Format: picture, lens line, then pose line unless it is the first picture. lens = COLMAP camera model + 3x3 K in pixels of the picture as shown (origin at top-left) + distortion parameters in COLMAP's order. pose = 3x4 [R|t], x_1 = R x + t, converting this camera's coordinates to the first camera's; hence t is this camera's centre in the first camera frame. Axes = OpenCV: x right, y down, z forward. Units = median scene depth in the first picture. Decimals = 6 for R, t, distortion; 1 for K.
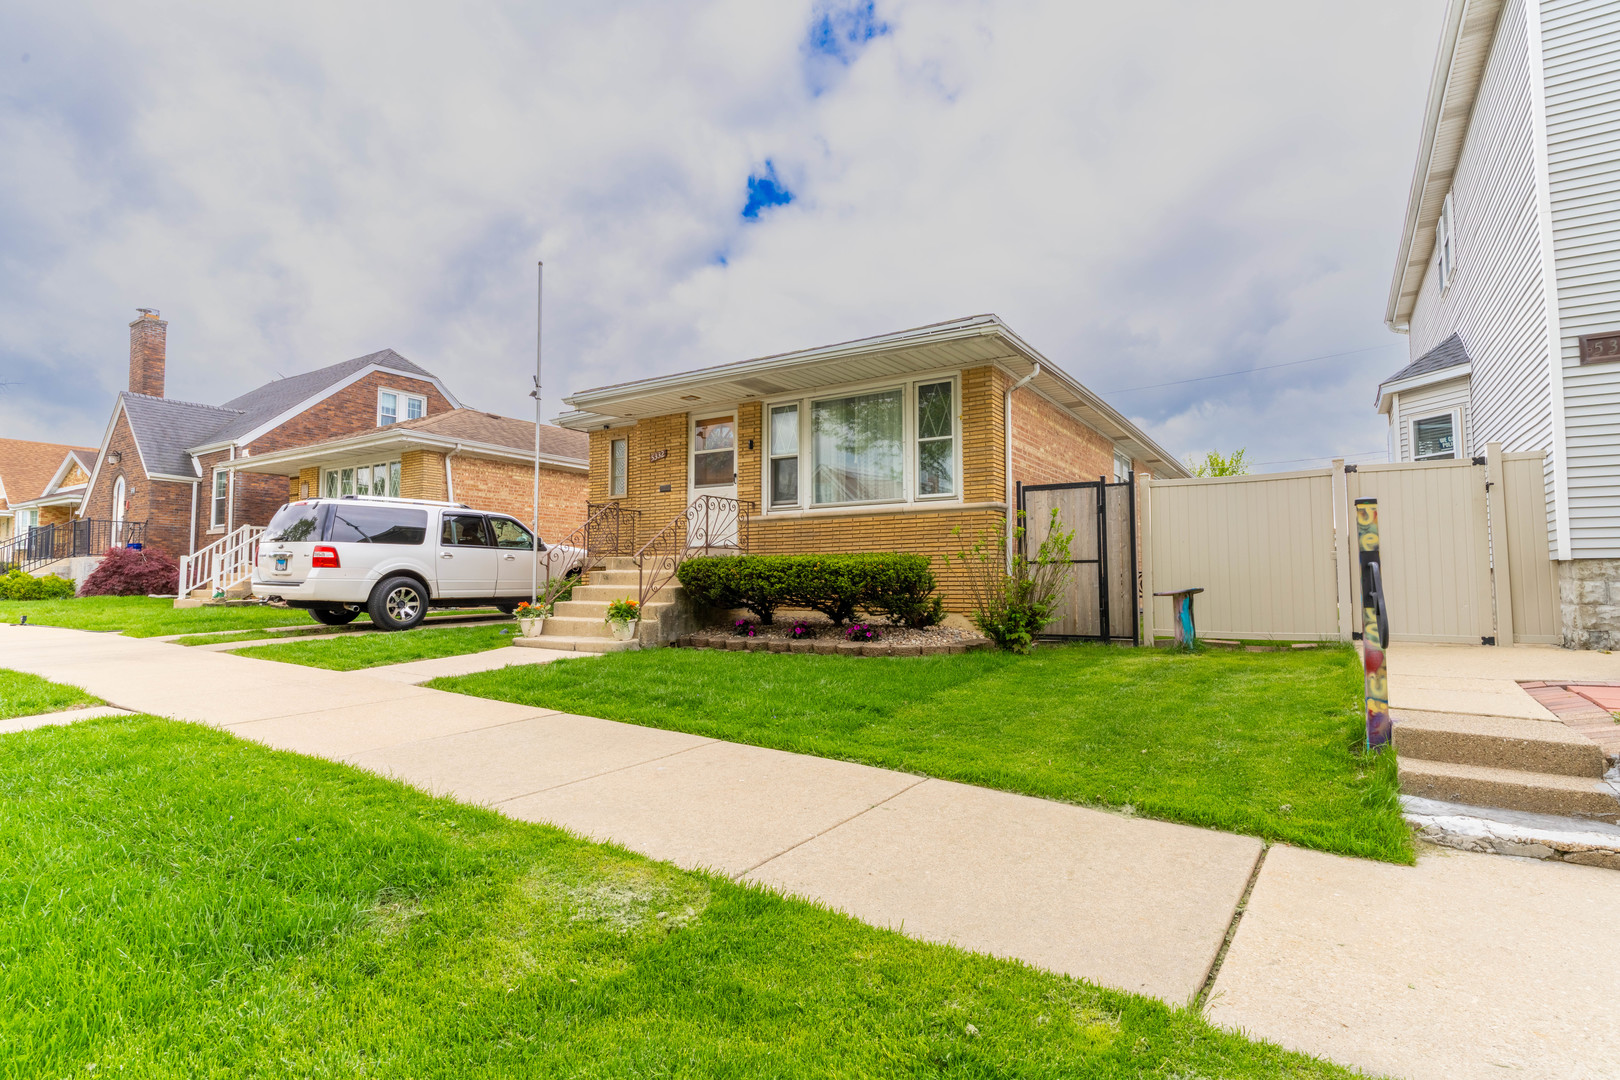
lens RADIAL K [[846.9, 0, 816.1], [0, 846.9, 536.1], [0, 0, 1]] dist [-0.003641, -0.000127]
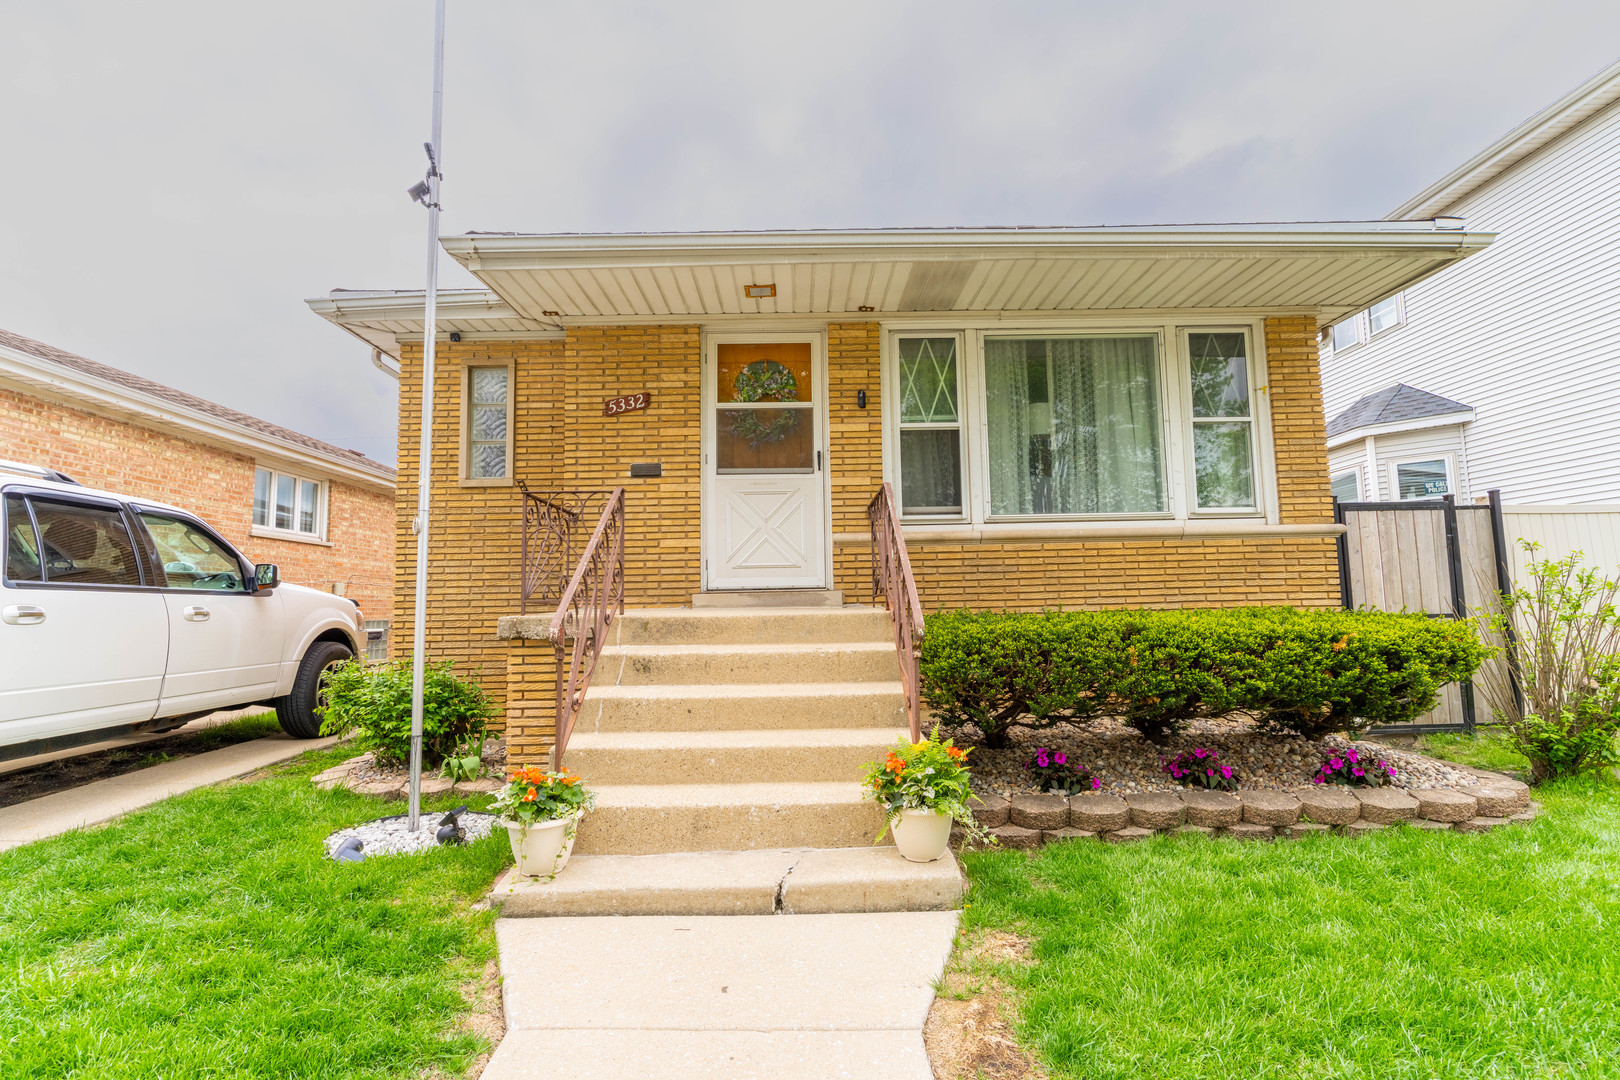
lens RADIAL K [[771.7, 0, 802.3], [0, 771.7, 533.4], [0, 0, 1]] dist [0.004338, -0.001716]
pose [[0.830241, 0.040641, 0.555922, -0.375307], [-0.015022, 0.998608, -0.050569, 0.001992], [-0.557203, 0.033634, 0.829695, 0.615529]]
